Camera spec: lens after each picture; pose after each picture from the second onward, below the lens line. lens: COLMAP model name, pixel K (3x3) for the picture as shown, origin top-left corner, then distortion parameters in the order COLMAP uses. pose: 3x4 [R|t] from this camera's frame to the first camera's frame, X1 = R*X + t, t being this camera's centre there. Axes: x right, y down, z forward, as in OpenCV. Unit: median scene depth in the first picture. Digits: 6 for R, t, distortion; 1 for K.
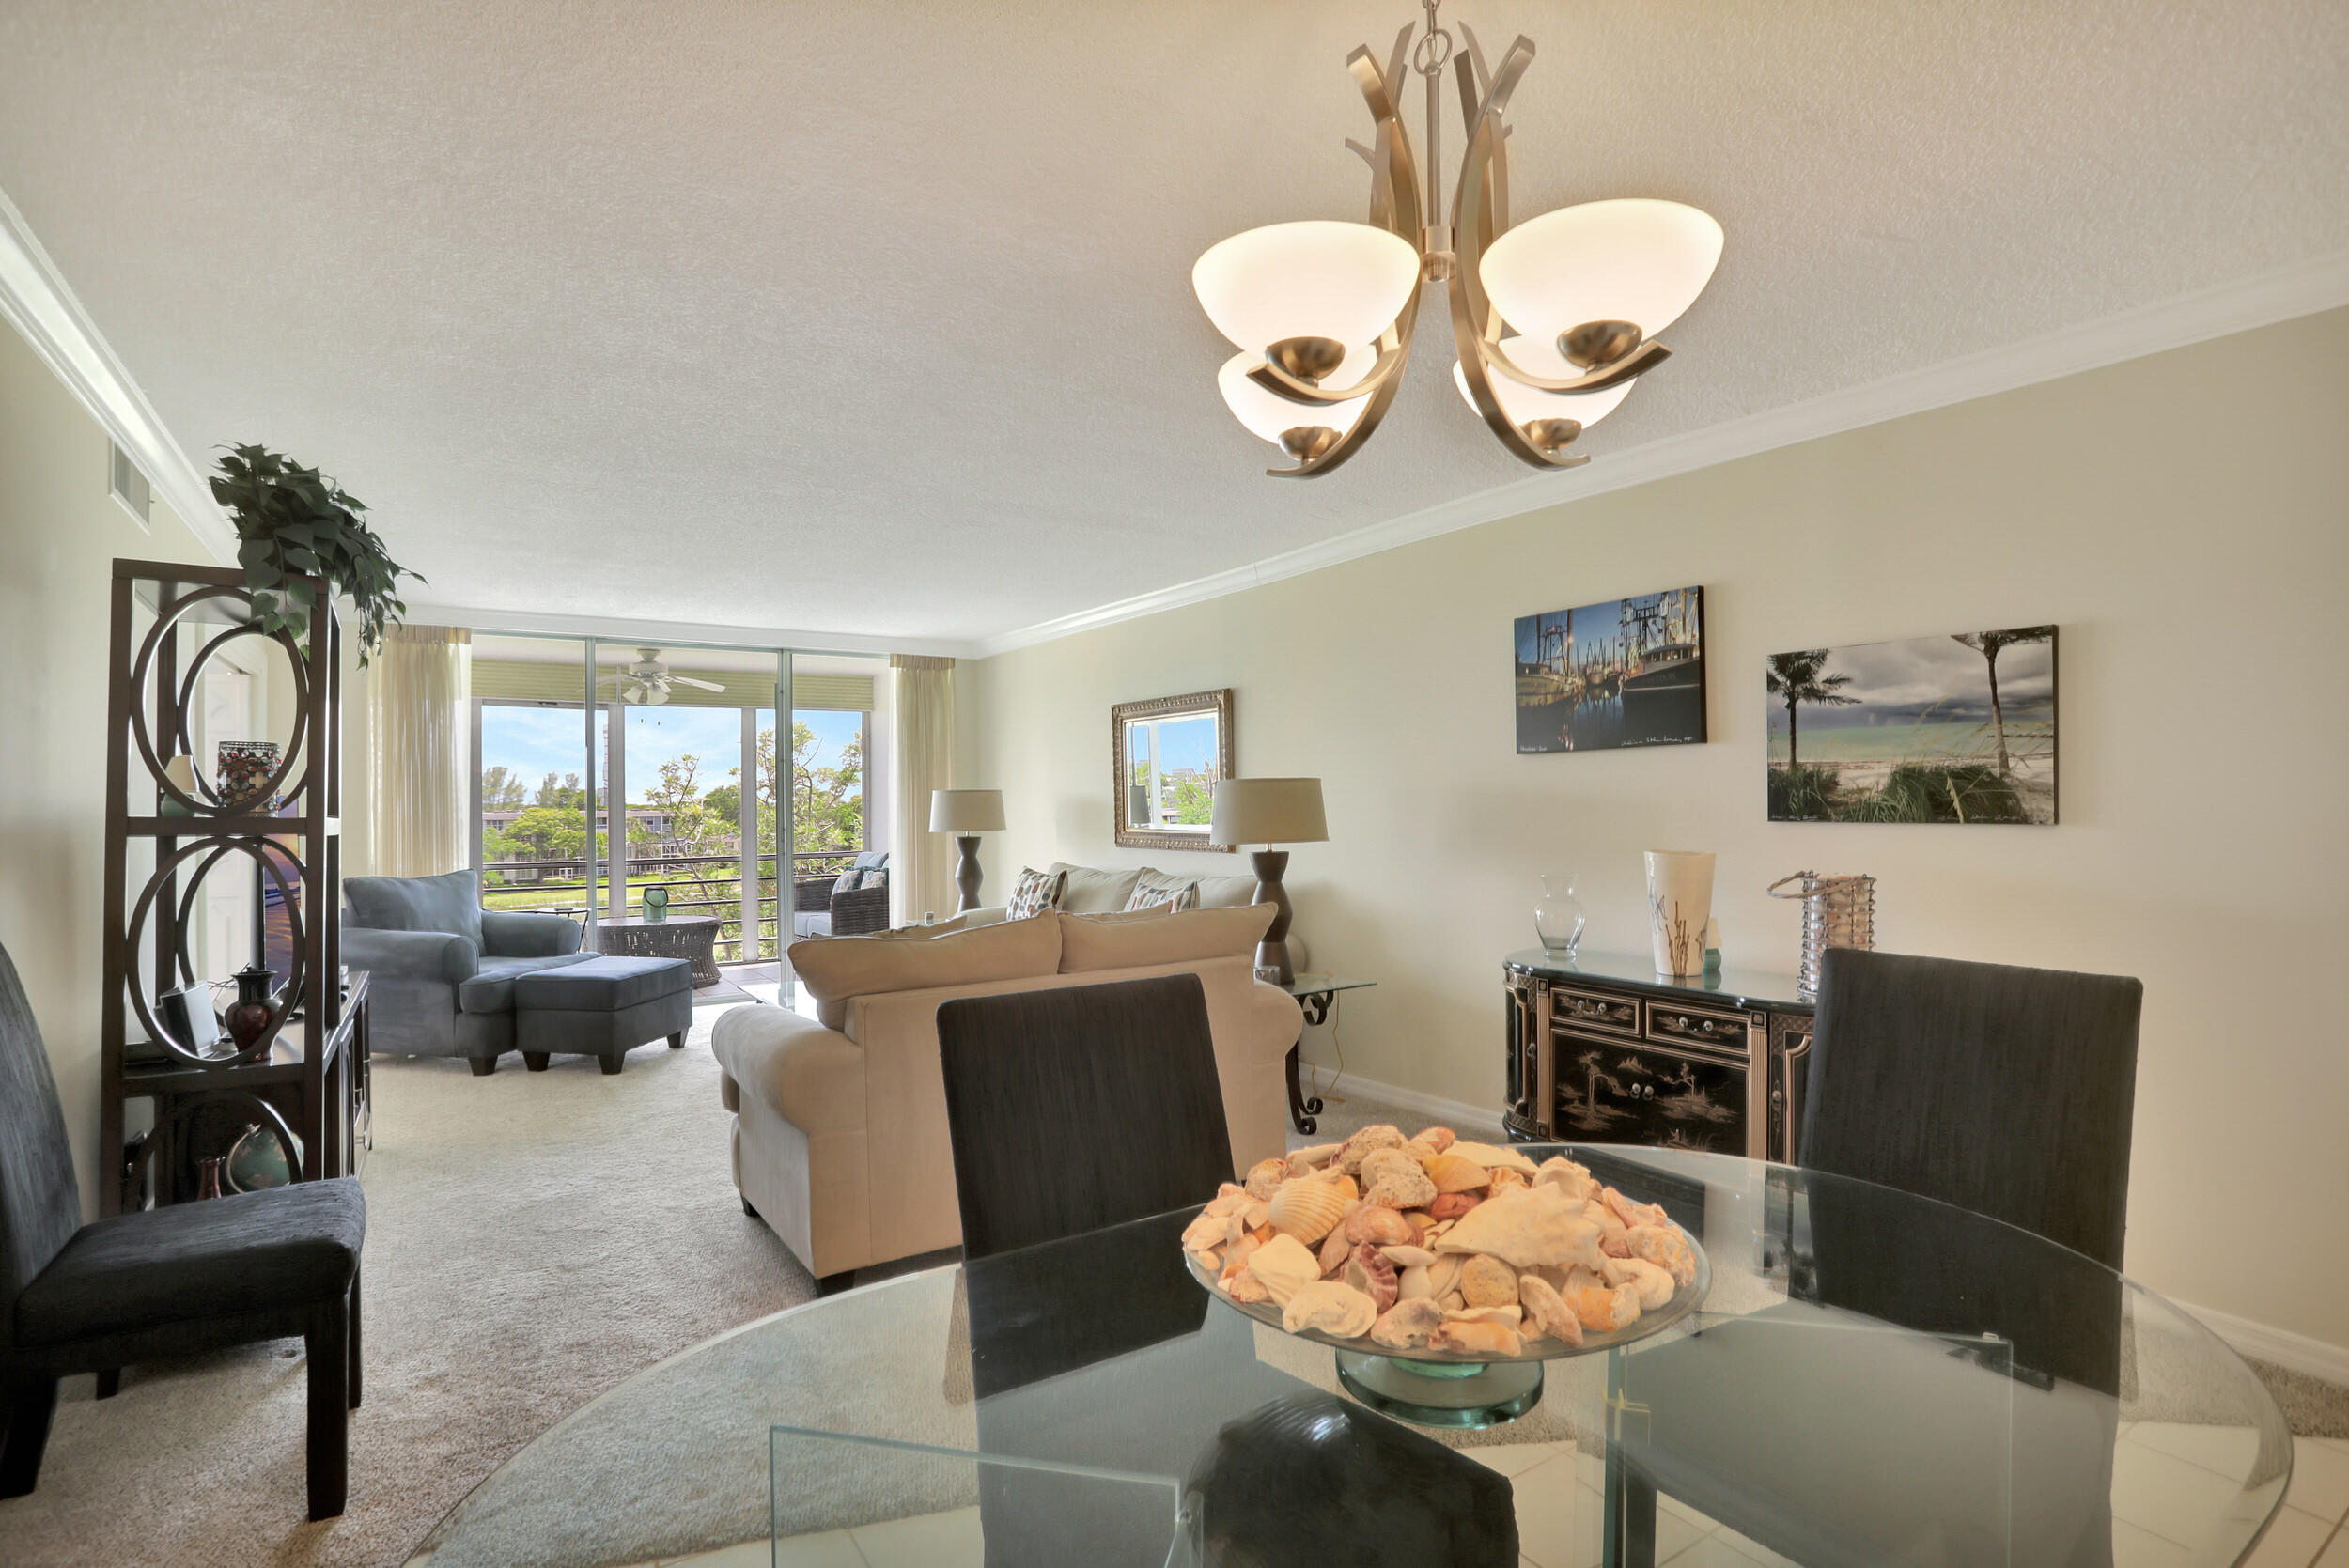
lens RADIAL K [[1172.3, 0, 1169.6], [0, 1172.3, 789.1], [0, 0, 1]] dist [-0.061482, 0.024126]
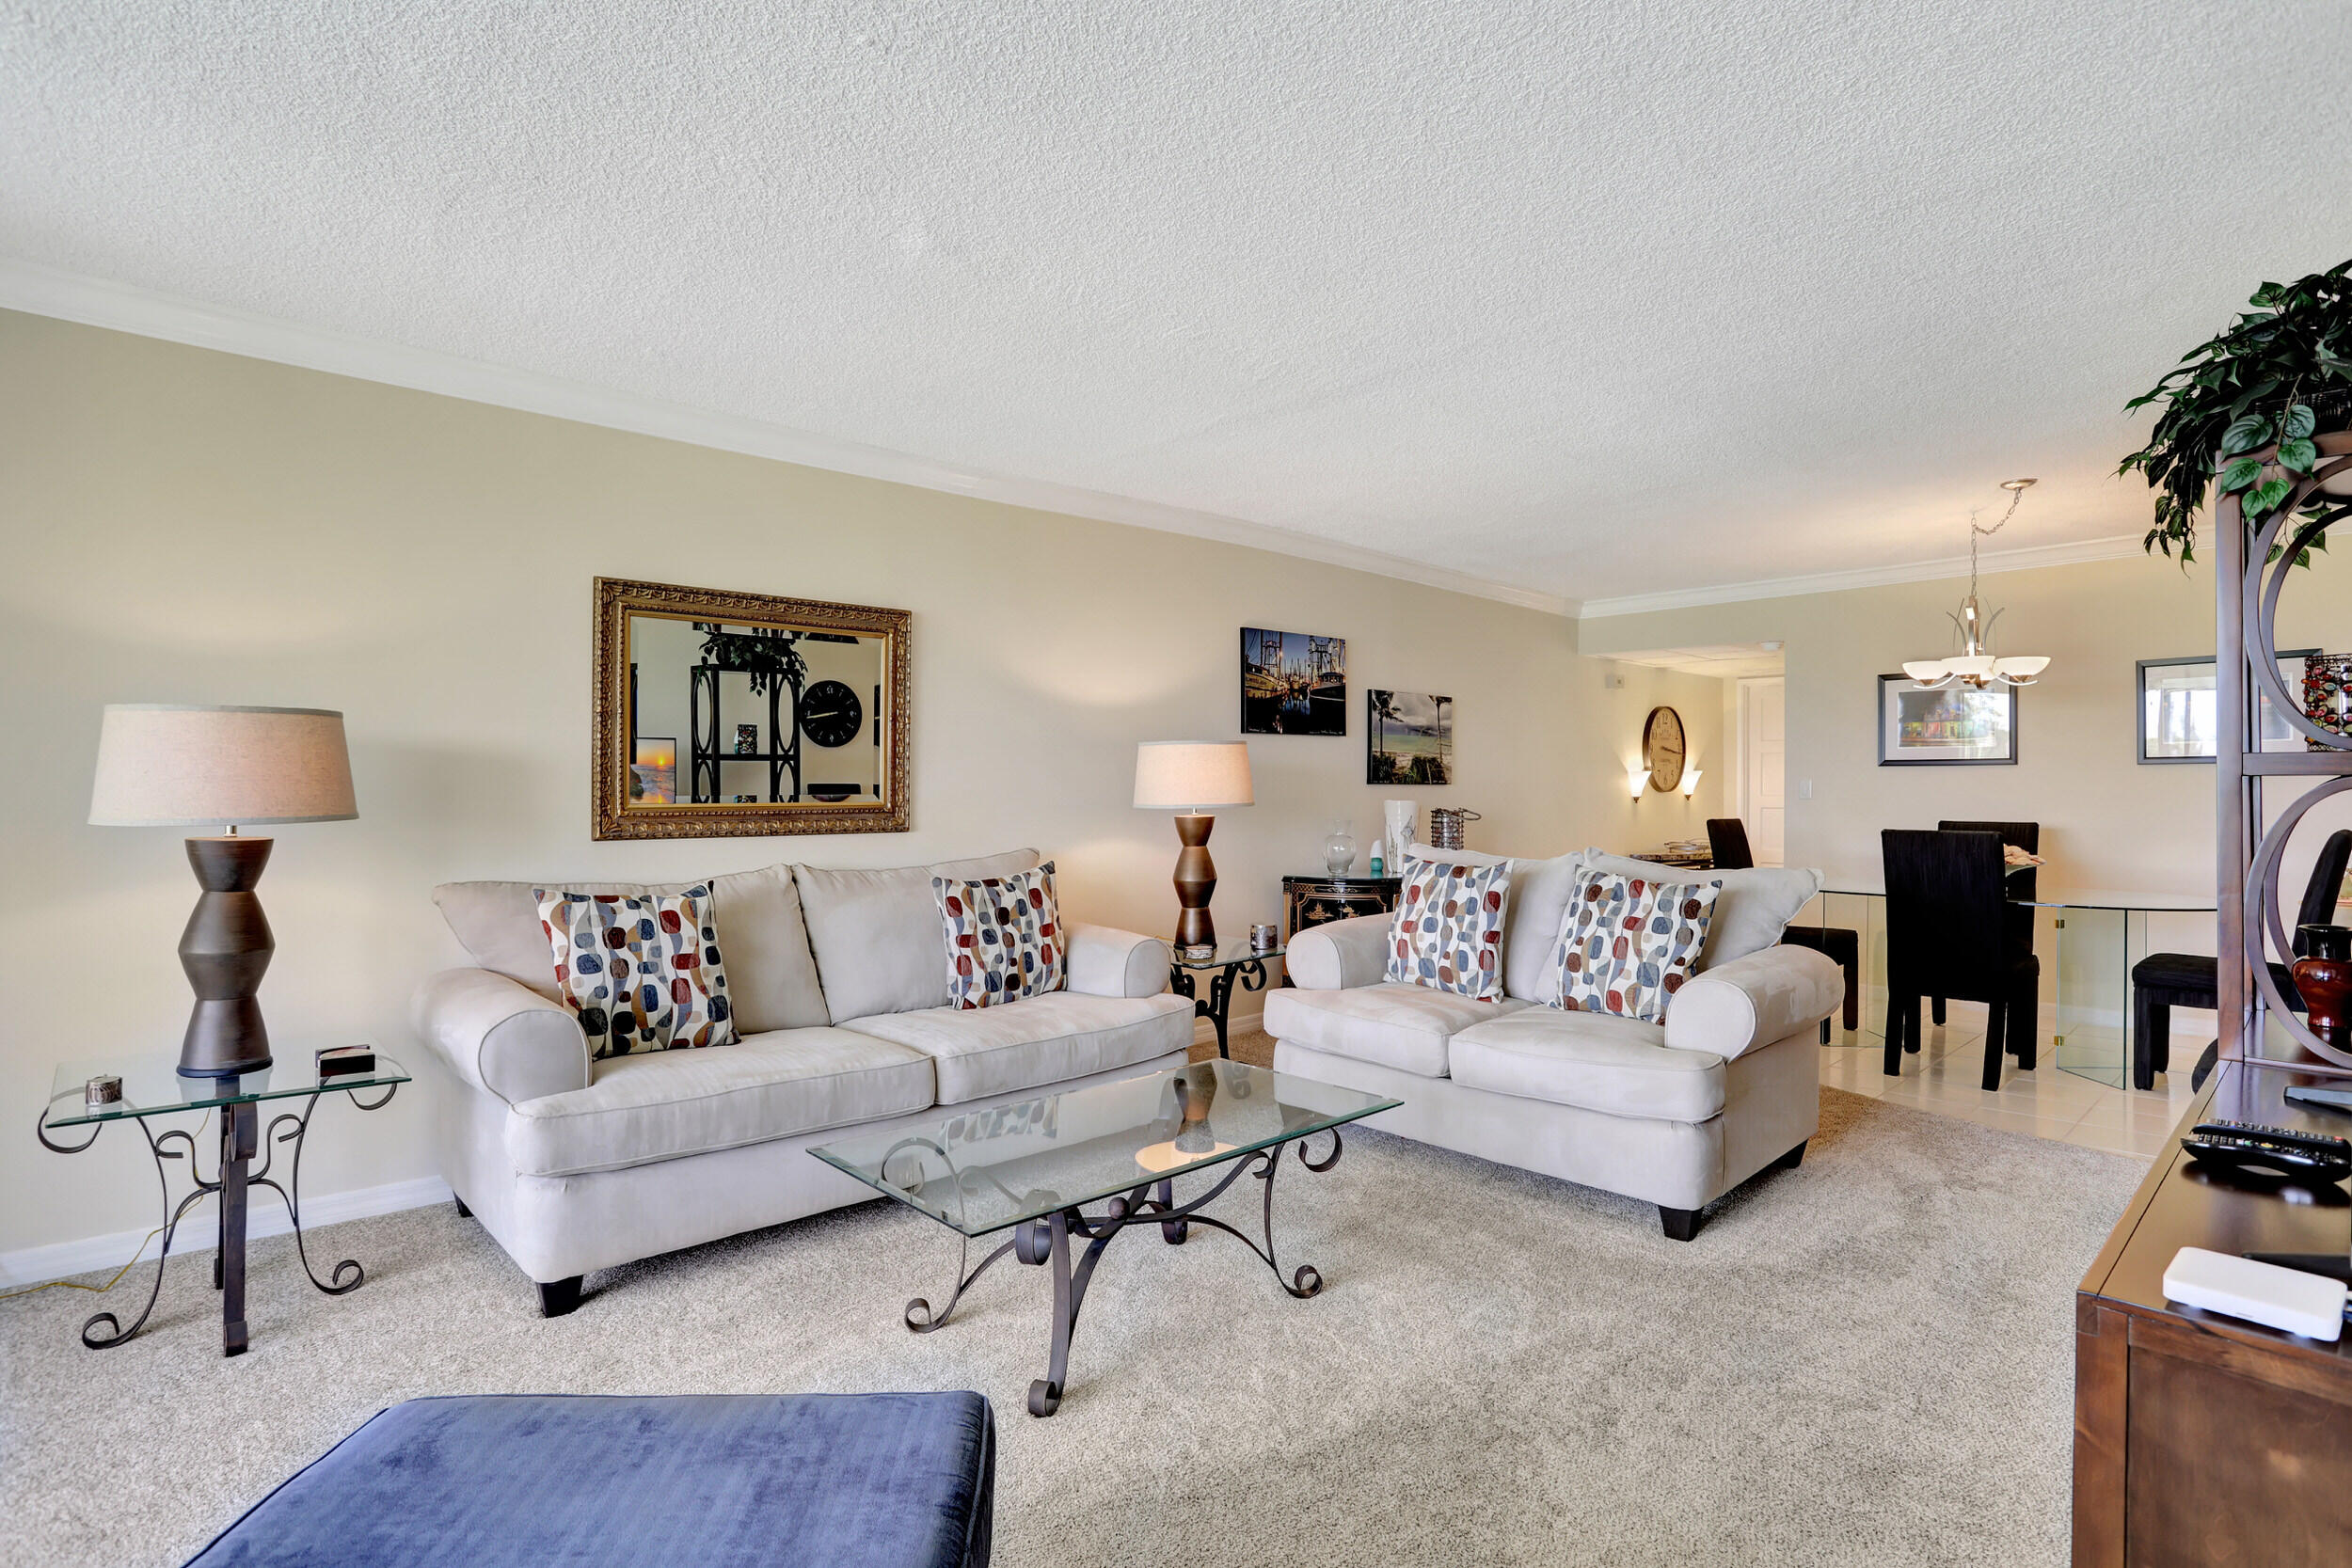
lens RADIAL K [[1172.6, 0, 1174.1], [0, 1172.6, 780.2], [0, 0, 1]] dist [-0.074555, 0.033410]
pose [[-0.174824, 0.016310, 0.984465, -1.105634], [-0.007072, 0.999816, -0.017821, 0.052549], [-0.984574, -0.010078, -0.174677, 1.502739]]
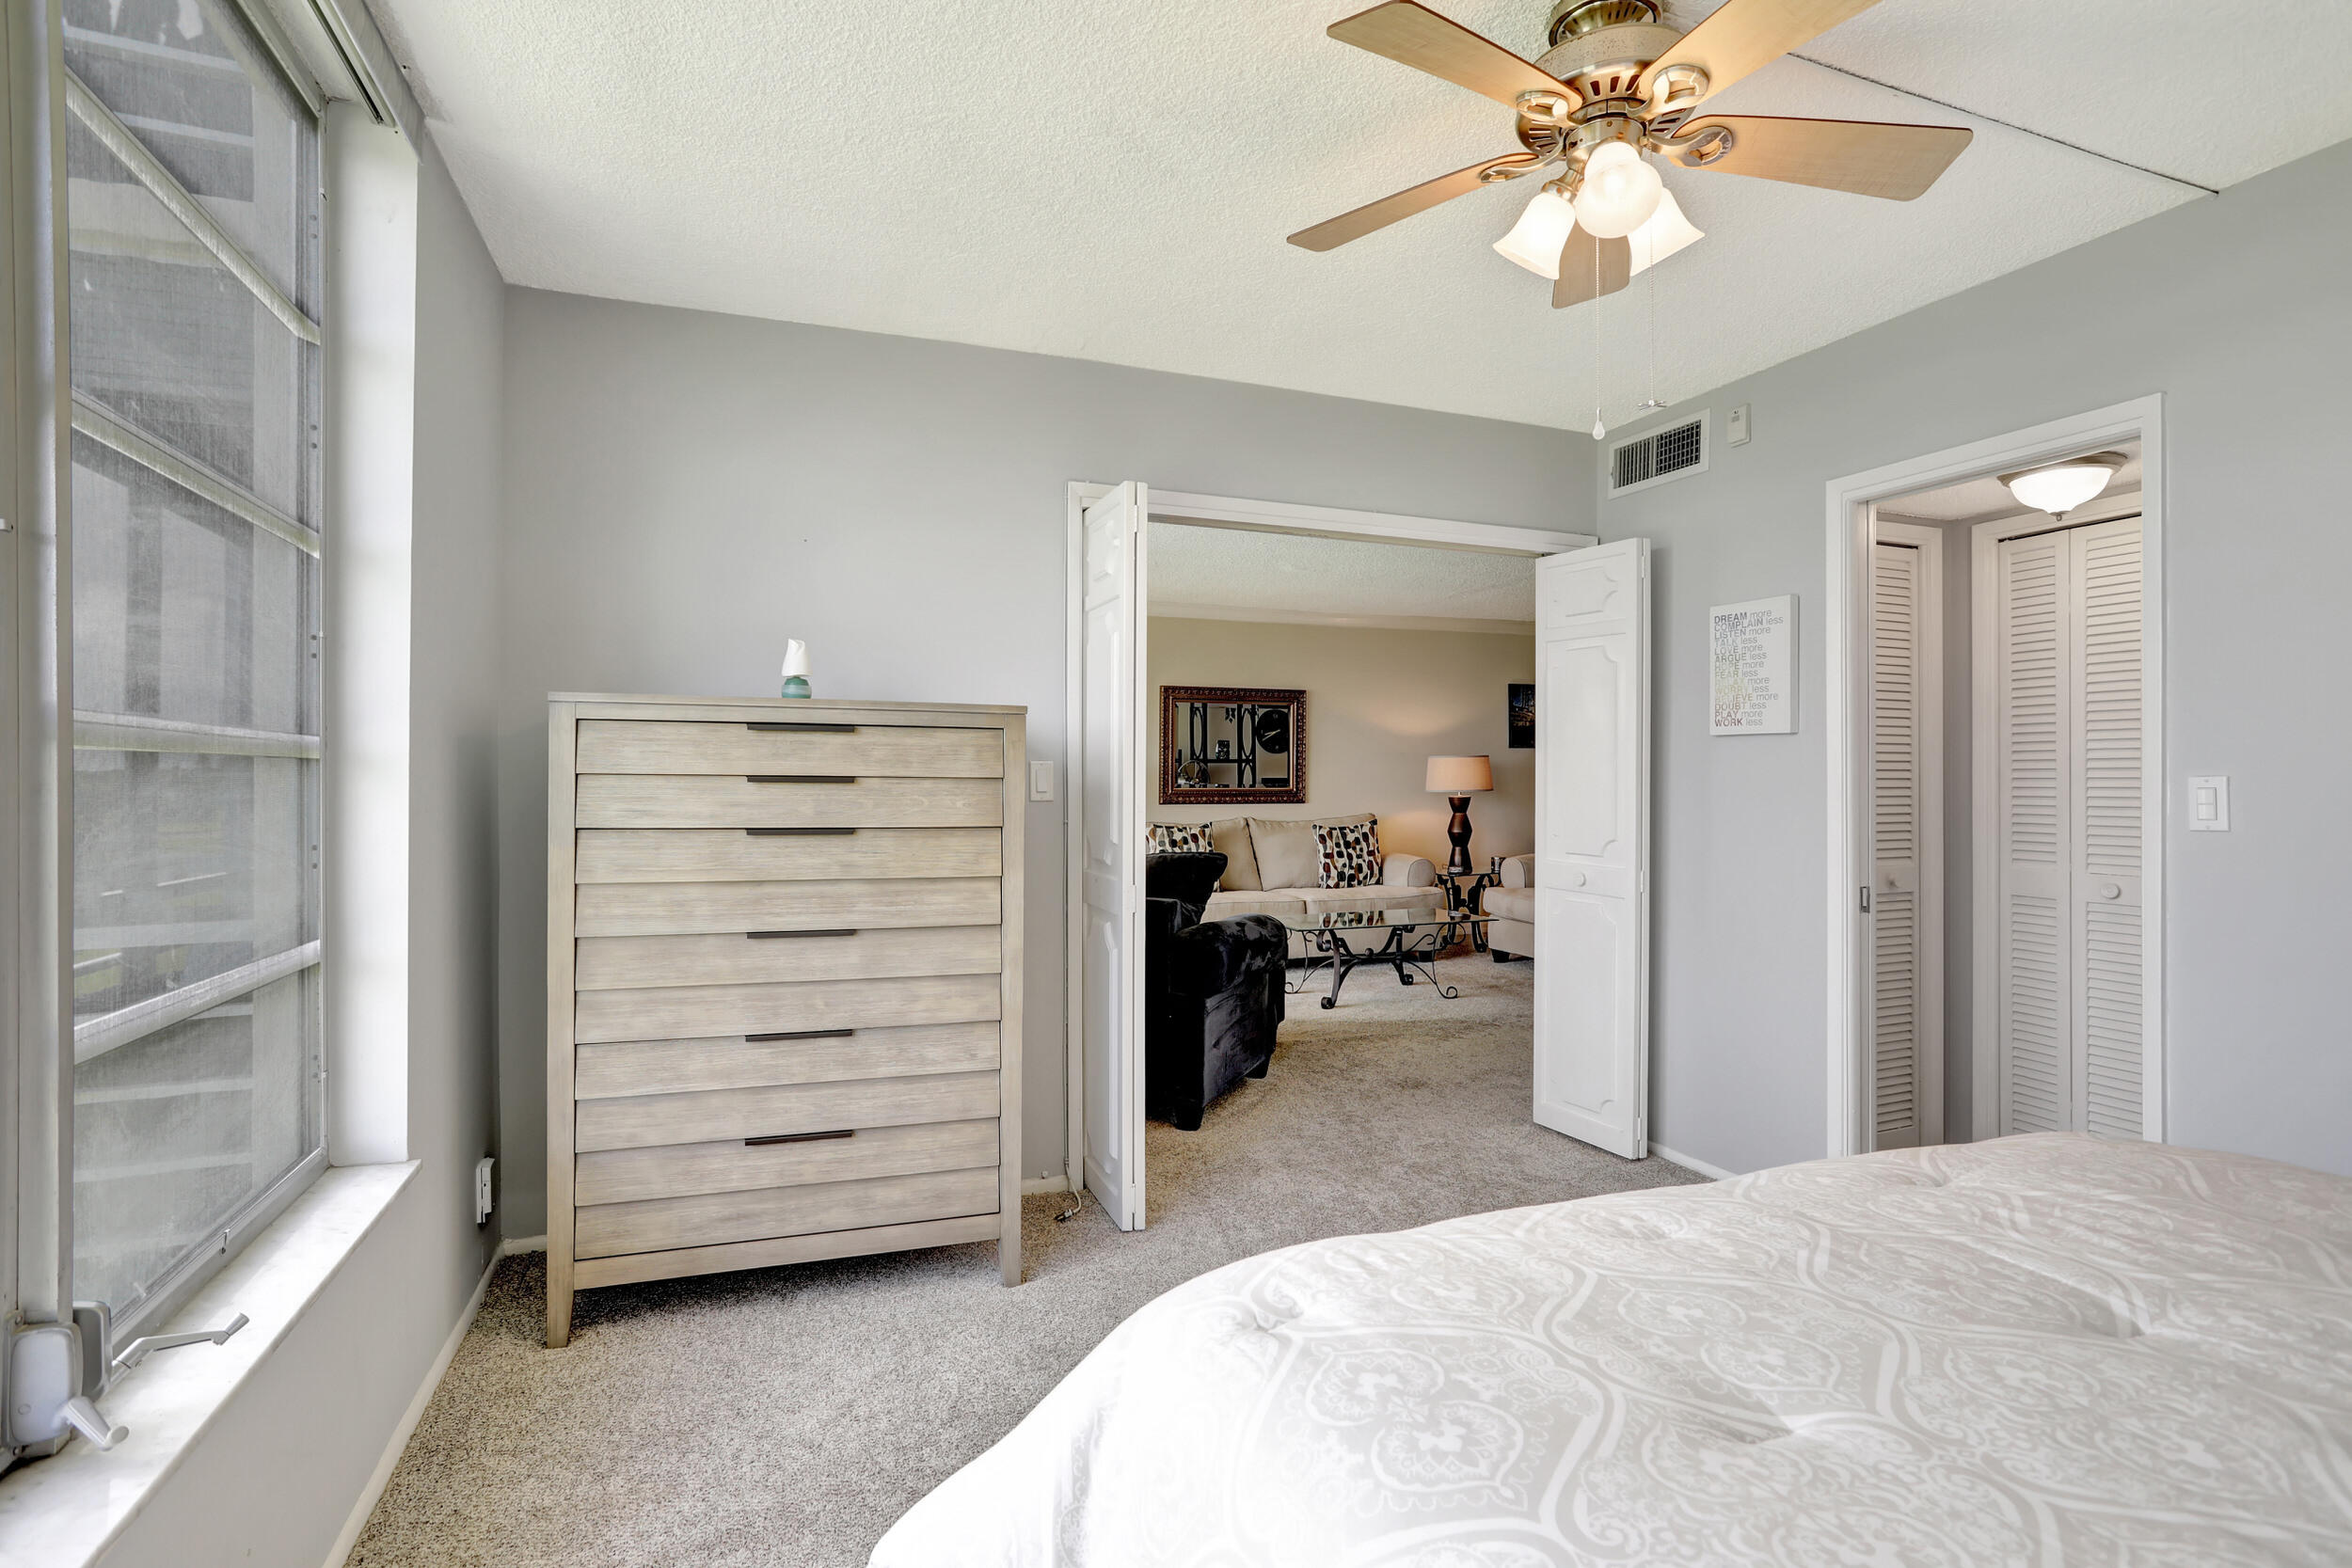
lens RADIAL K [[1172.6, 0, 1174.1], [0, 1172.6, 780.2], [0, 0, 1]] dist [-0.074555, 0.033410]
pose [[0.213657, 0.008682, 0.976870, -2.180946], [-0.010623, 0.999922, -0.006563, 0.058172], [-0.976851, -0.008975, 0.213733, 1.322212]]
